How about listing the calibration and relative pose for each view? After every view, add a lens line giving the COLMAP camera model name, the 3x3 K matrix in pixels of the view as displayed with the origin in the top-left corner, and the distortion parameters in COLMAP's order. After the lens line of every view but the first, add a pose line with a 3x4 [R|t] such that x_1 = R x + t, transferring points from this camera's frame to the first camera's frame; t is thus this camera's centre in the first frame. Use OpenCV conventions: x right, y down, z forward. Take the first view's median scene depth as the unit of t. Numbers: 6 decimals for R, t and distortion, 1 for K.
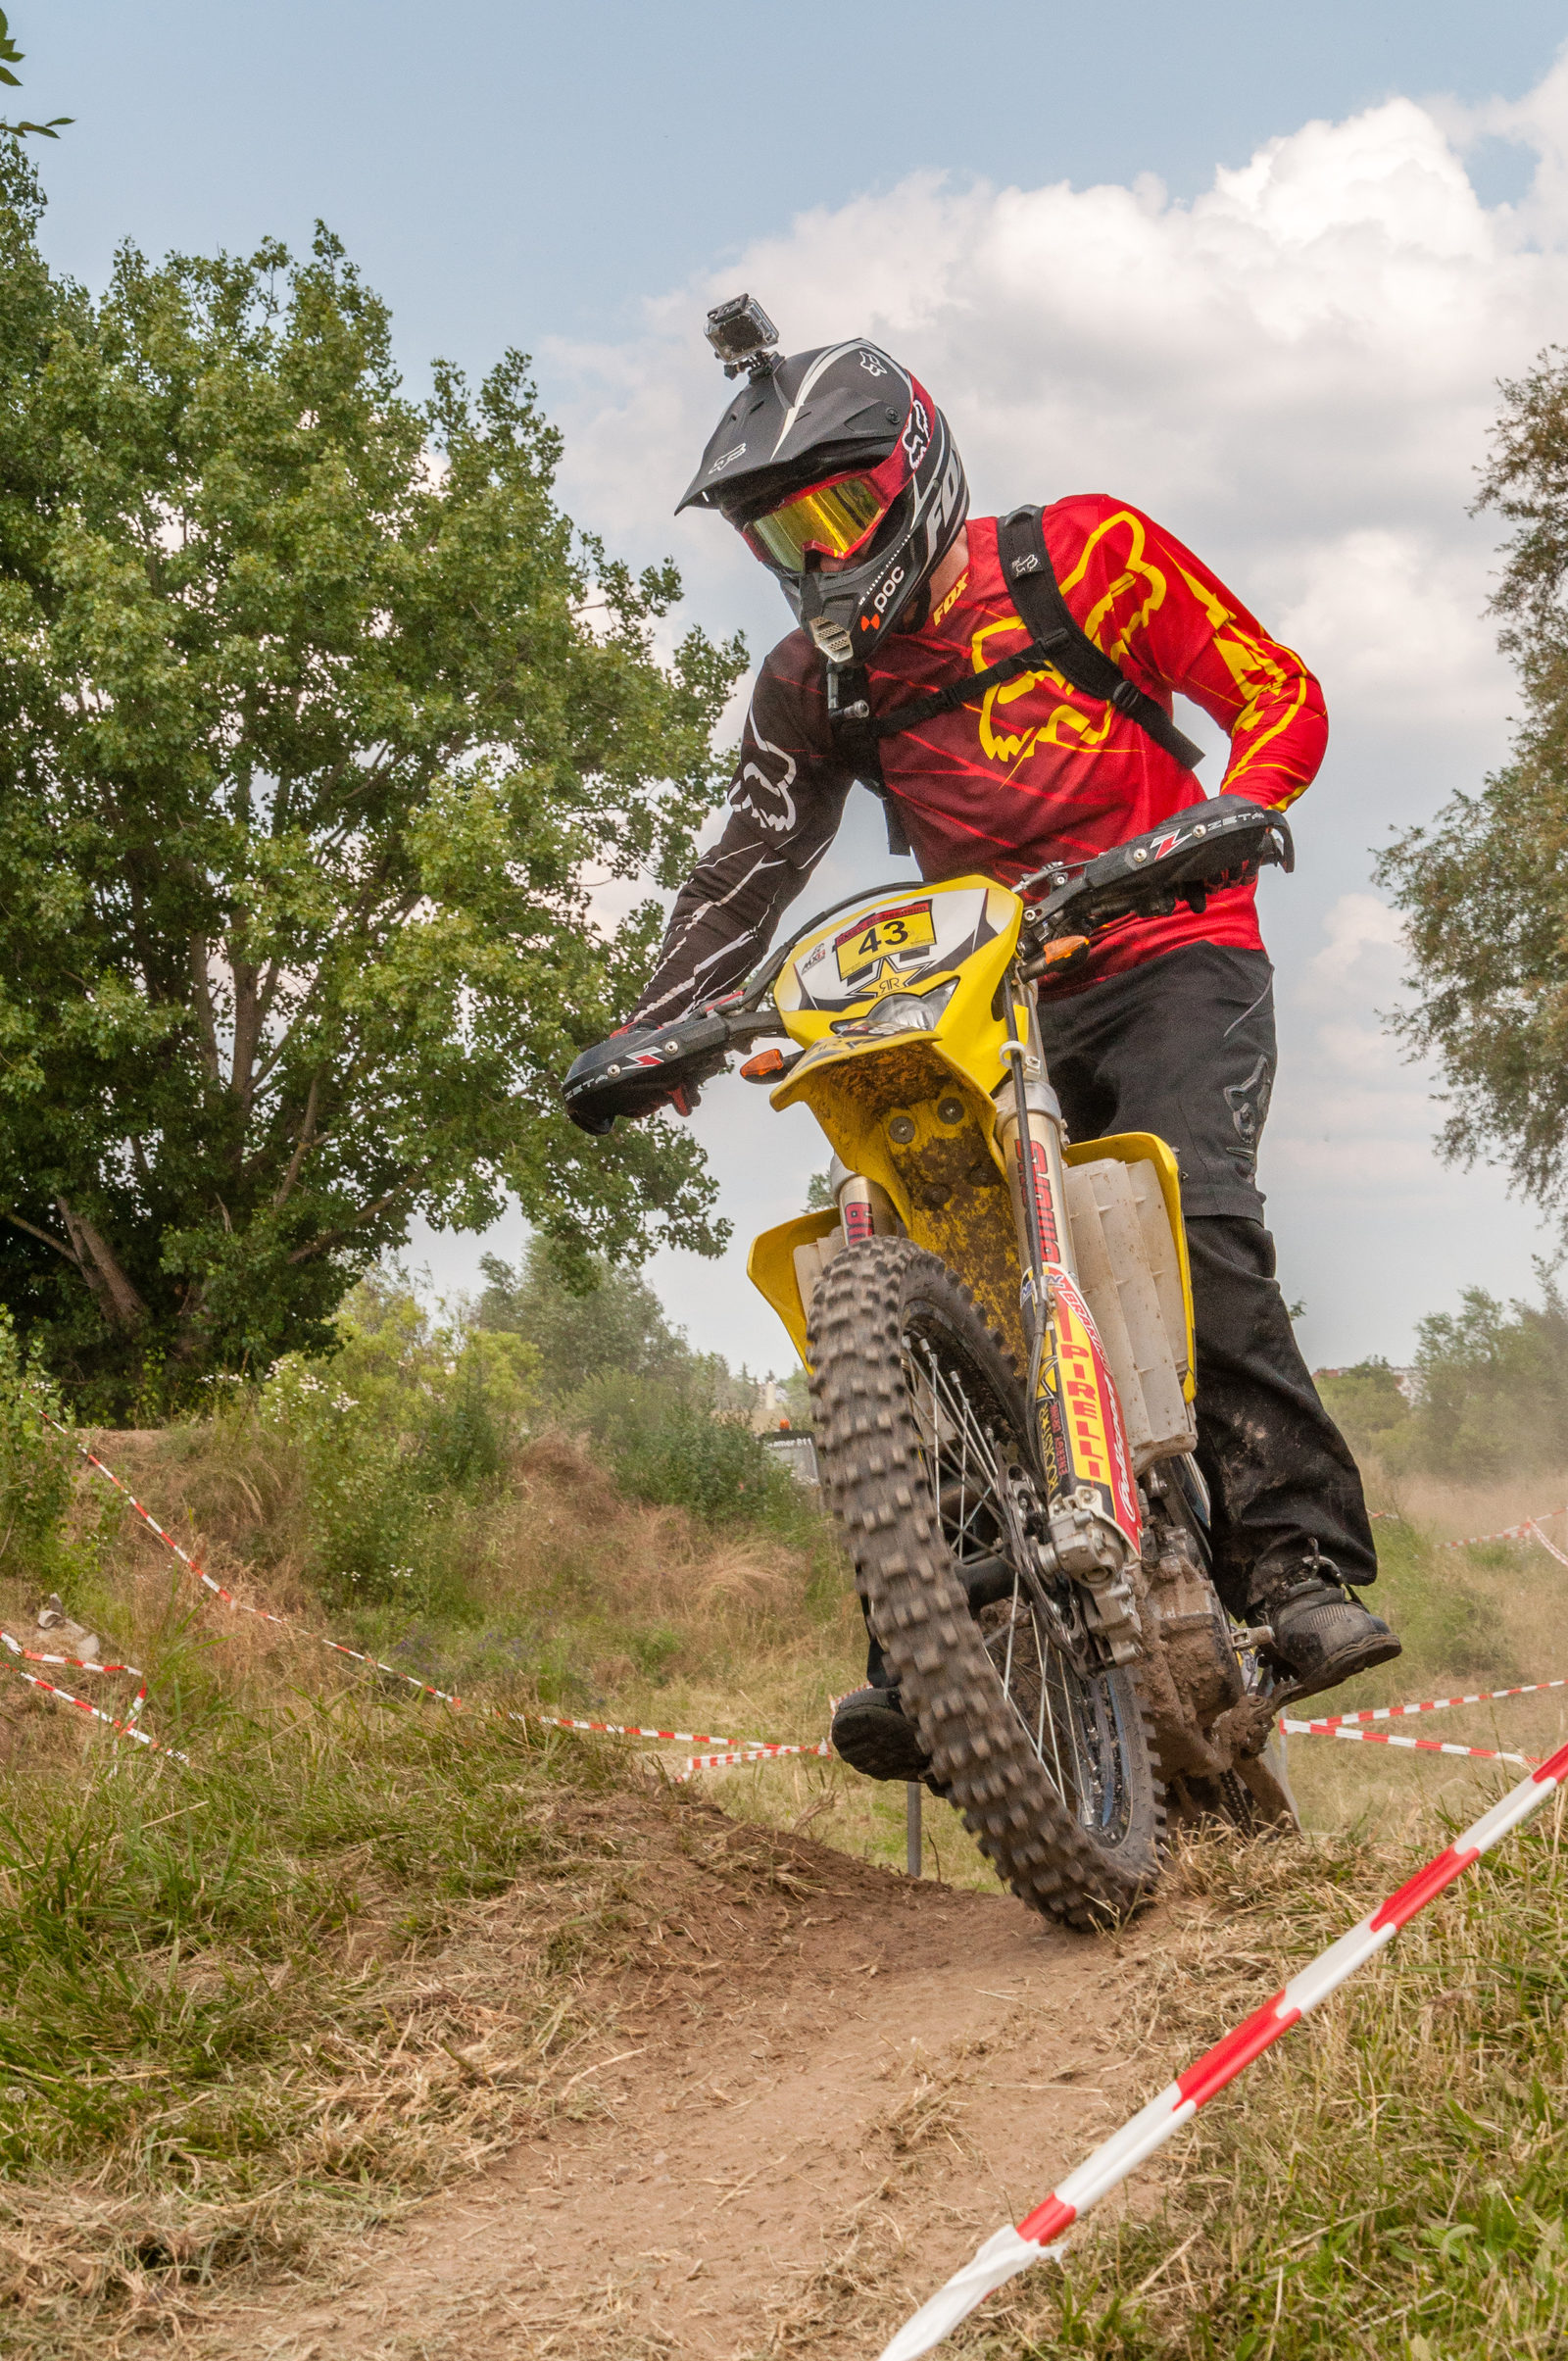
lens RADIAL K [[4903.4, 0, 794.9], [0, 4903.4, 1132.1], [0, 0, 1]] dist [-0.061080, -0.099159]
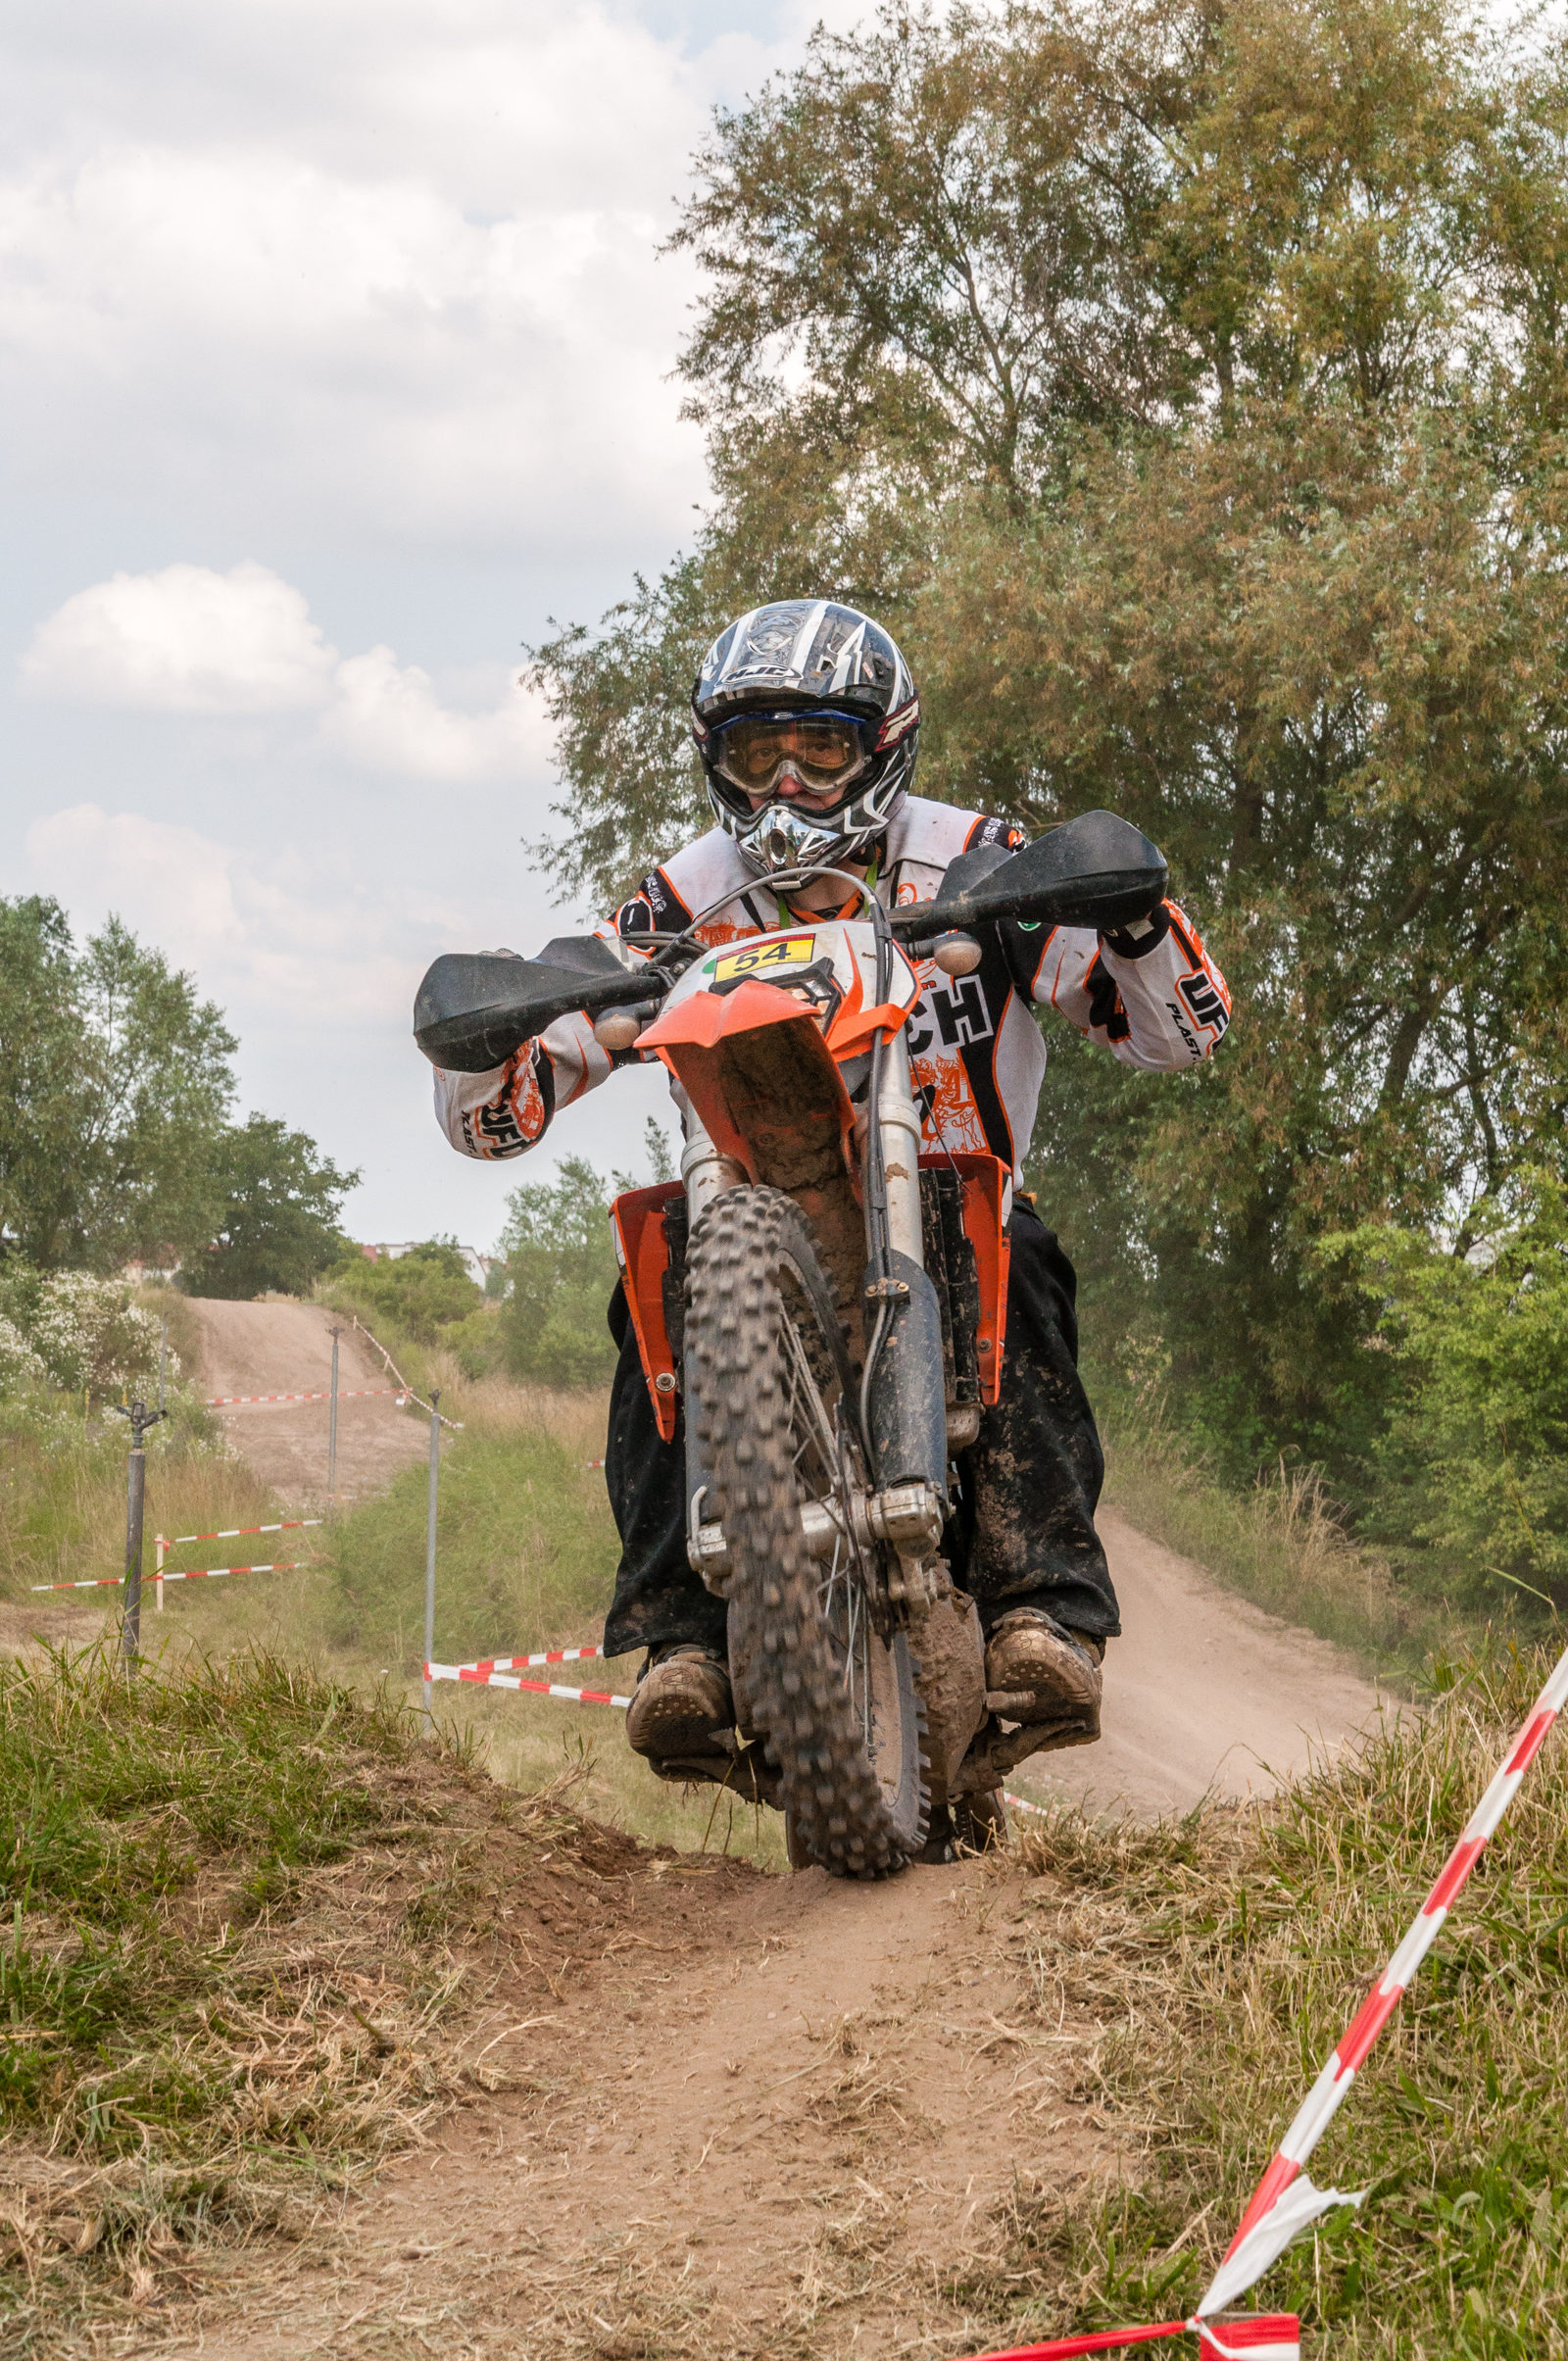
lens RADIAL K [[5874.1, 0, 777.9], [0, 5874.1, 1240.3], [0, 0, 1]] dist [-0.080323, -0.071539]
pose [[0.981806, 0.037083, 0.186231, -0.198502], [-0.046214, 0.997921, 0.044929, -0.024539], [-0.184178, -0.052718, 0.981478, -0.158996]]
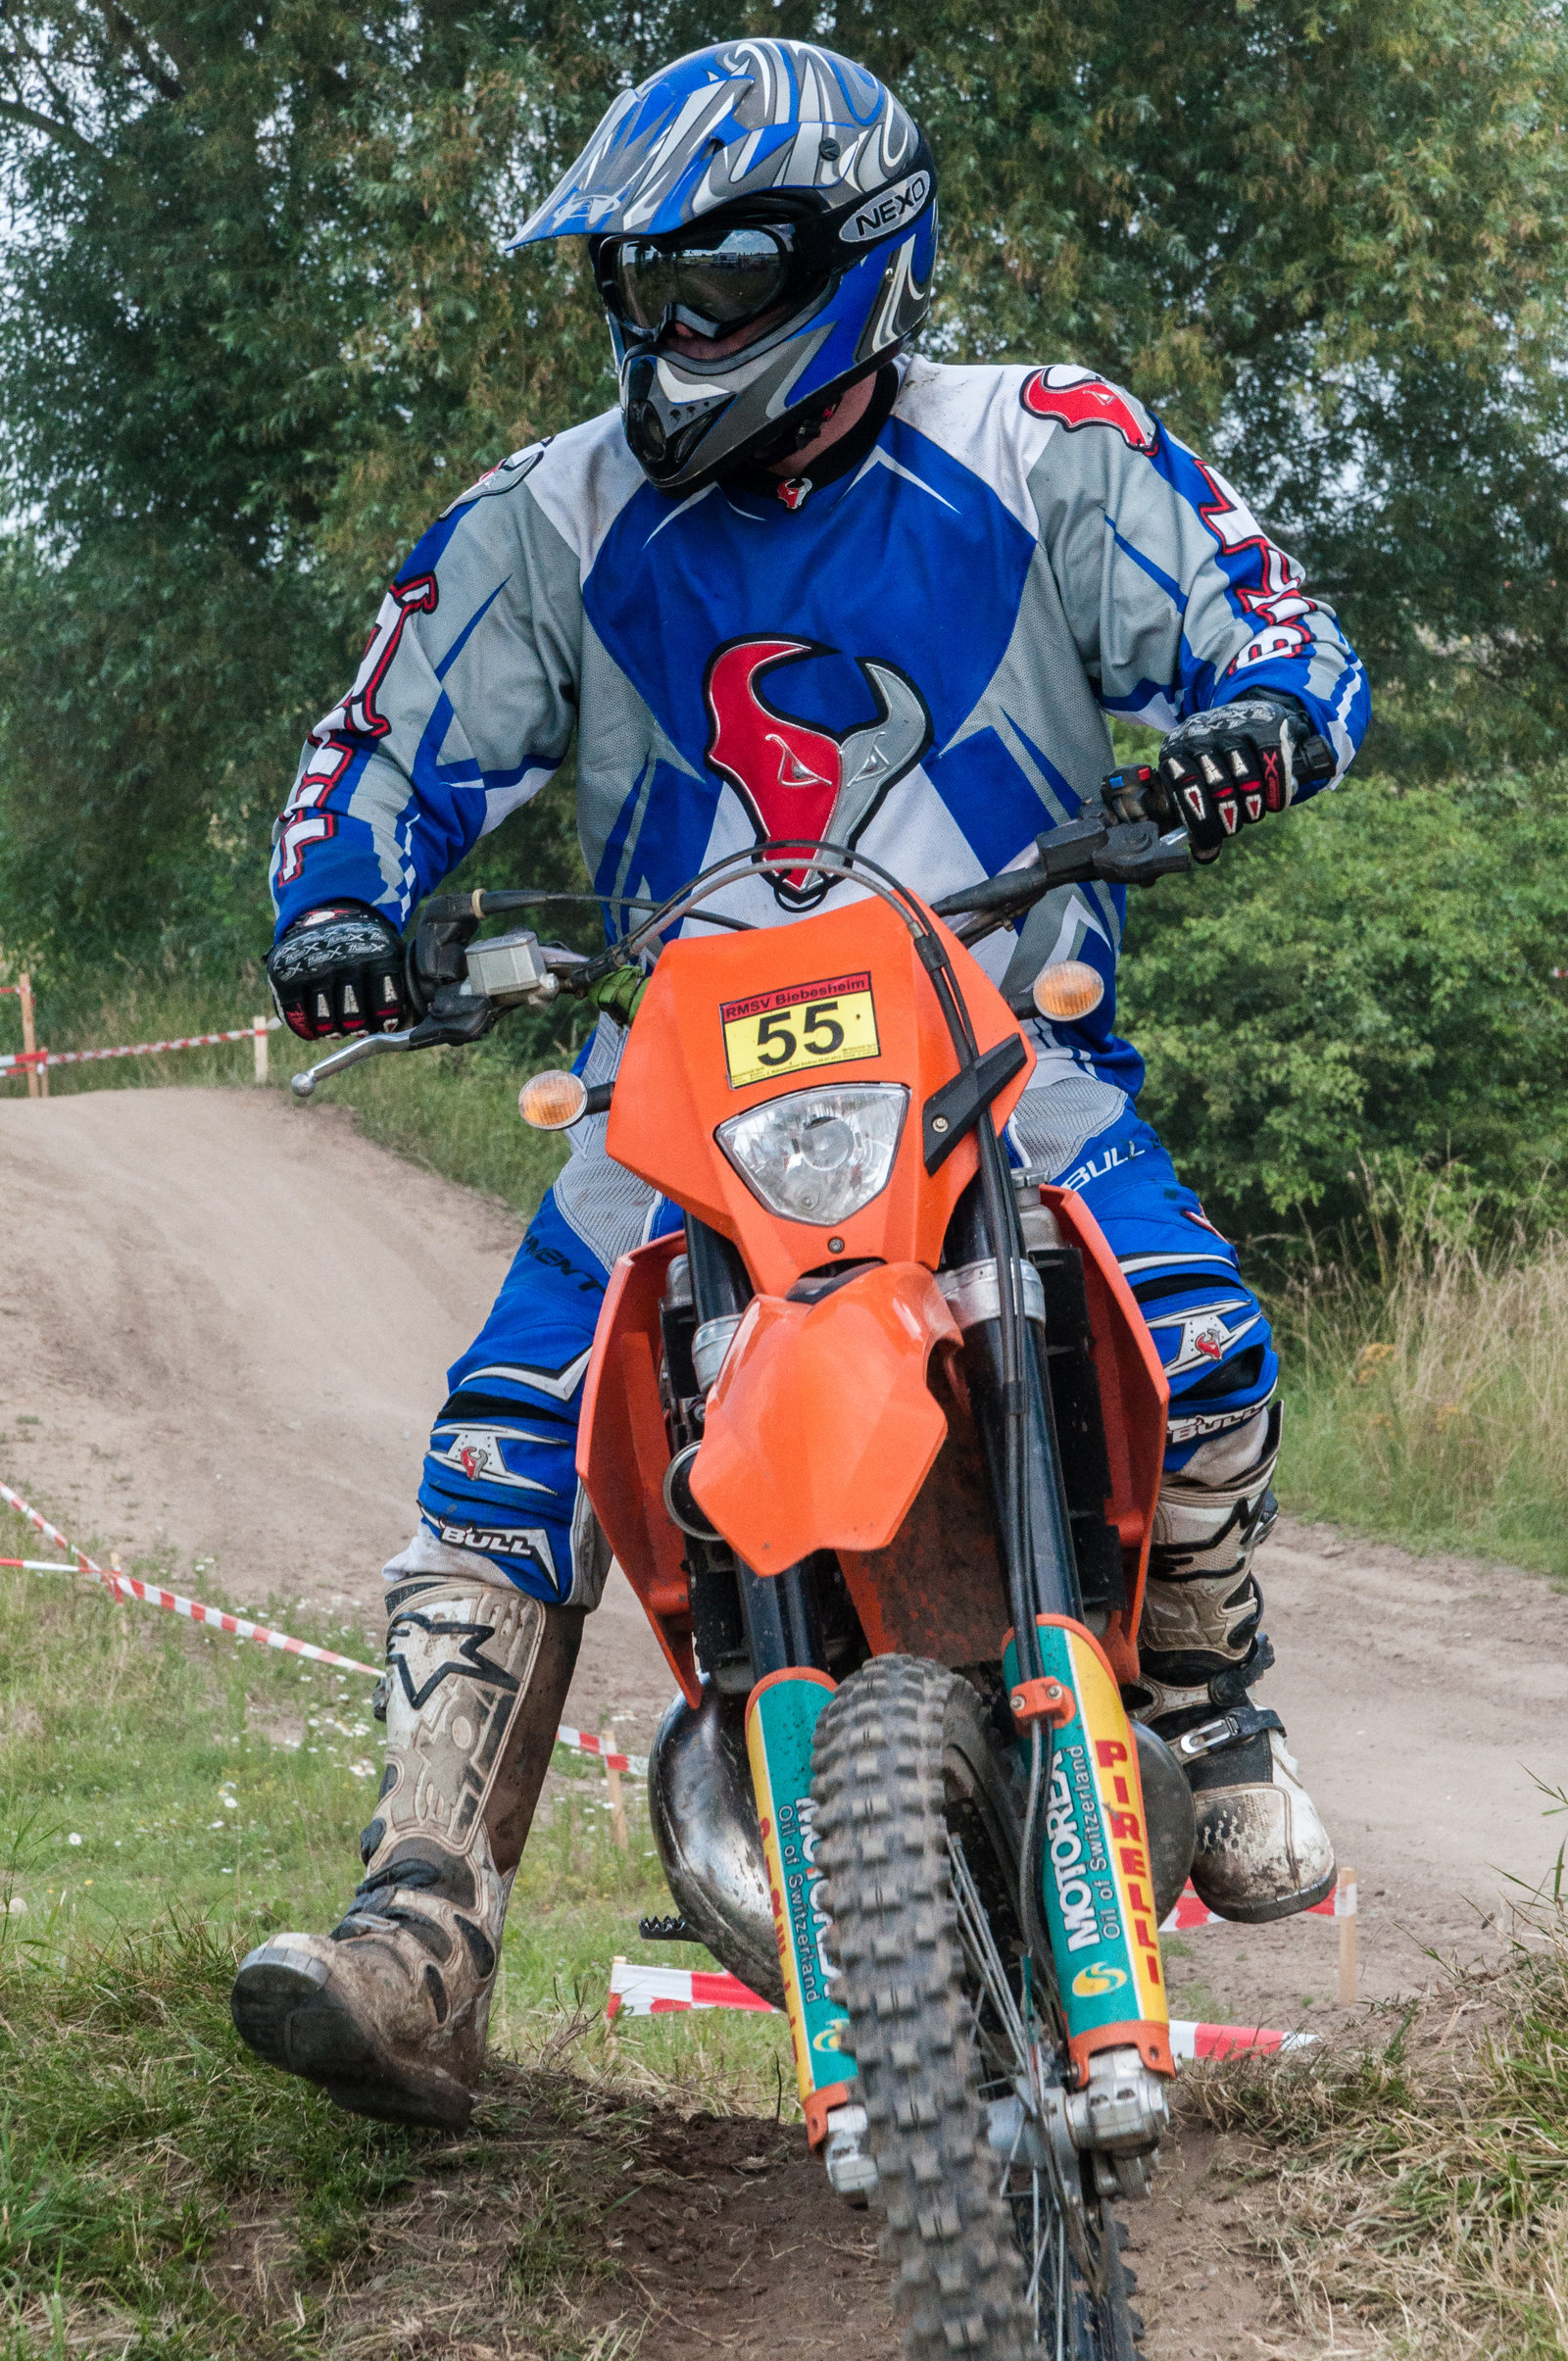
lens RADIAL K [[10610.2, 0, 562.6], [0, 10610.2, 1180.6], [0, 0, 1]] dist [-0.069959, -5.396601]
pose [[0.955596, -0.053098, 0.289858, -0.535759], [0.021130, 0.993447, 0.112327, -0.207610], [-0.293922, -0.101214, 0.950455, -0.652704]]
